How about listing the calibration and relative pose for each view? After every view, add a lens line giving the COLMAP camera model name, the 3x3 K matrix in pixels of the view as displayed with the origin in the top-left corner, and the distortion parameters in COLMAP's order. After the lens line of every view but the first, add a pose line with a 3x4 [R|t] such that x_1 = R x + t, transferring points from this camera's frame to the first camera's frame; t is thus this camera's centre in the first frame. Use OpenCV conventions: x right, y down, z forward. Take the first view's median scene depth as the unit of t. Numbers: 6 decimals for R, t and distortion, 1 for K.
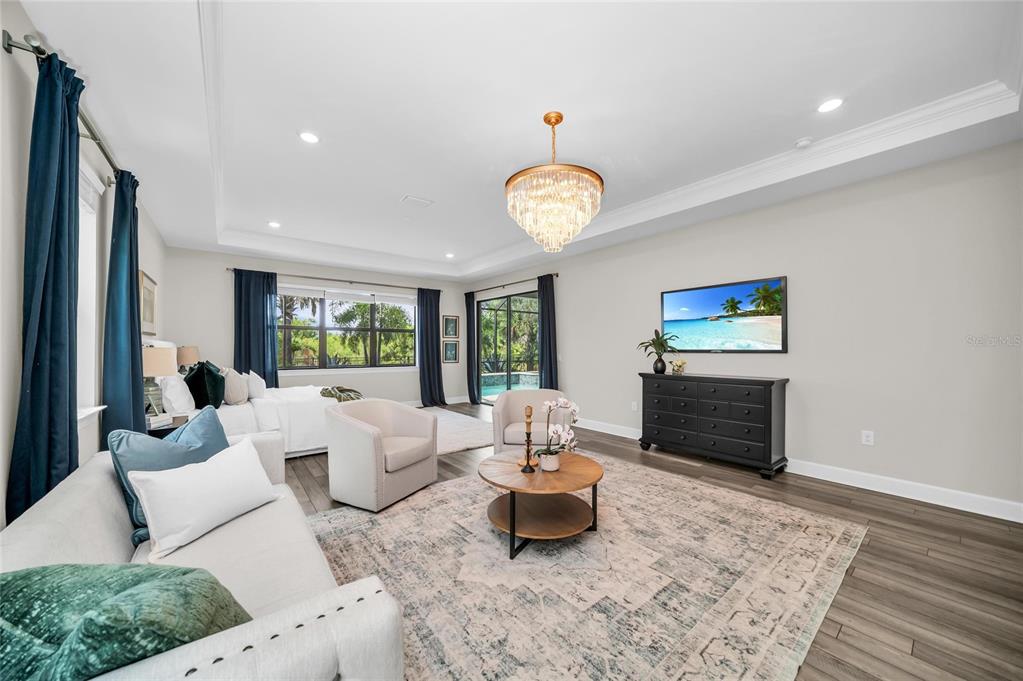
lens RADIAL K [[414.2, 0, 522.3], [0, 414.2, 348.1], [0, 0, 1]] dist [-0.048832, -0.000018]
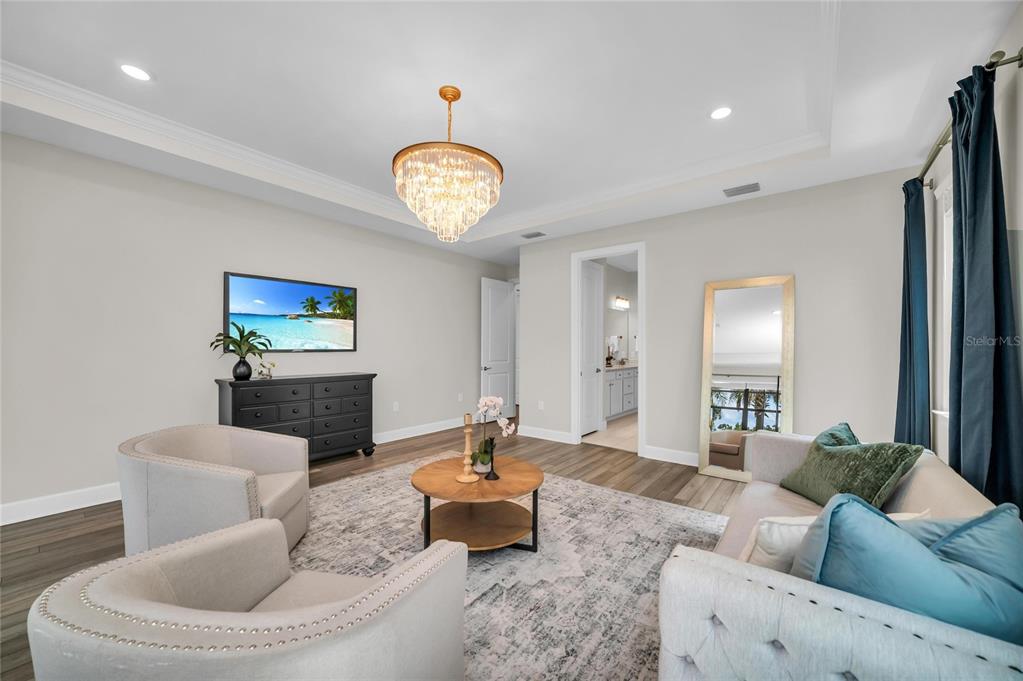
lens RADIAL K [[414.2, 0, 522.3], [0, 414.2, 348.1], [0, 0, 1]] dist [-0.048832, -0.000018]
pose [[-0.323234, -0.002338, 0.946316, -0.675534], [-0.002805, 0.999995, 0.001513, -0.001342], [-0.946315, -0.002165, -0.323239, 0.928870]]
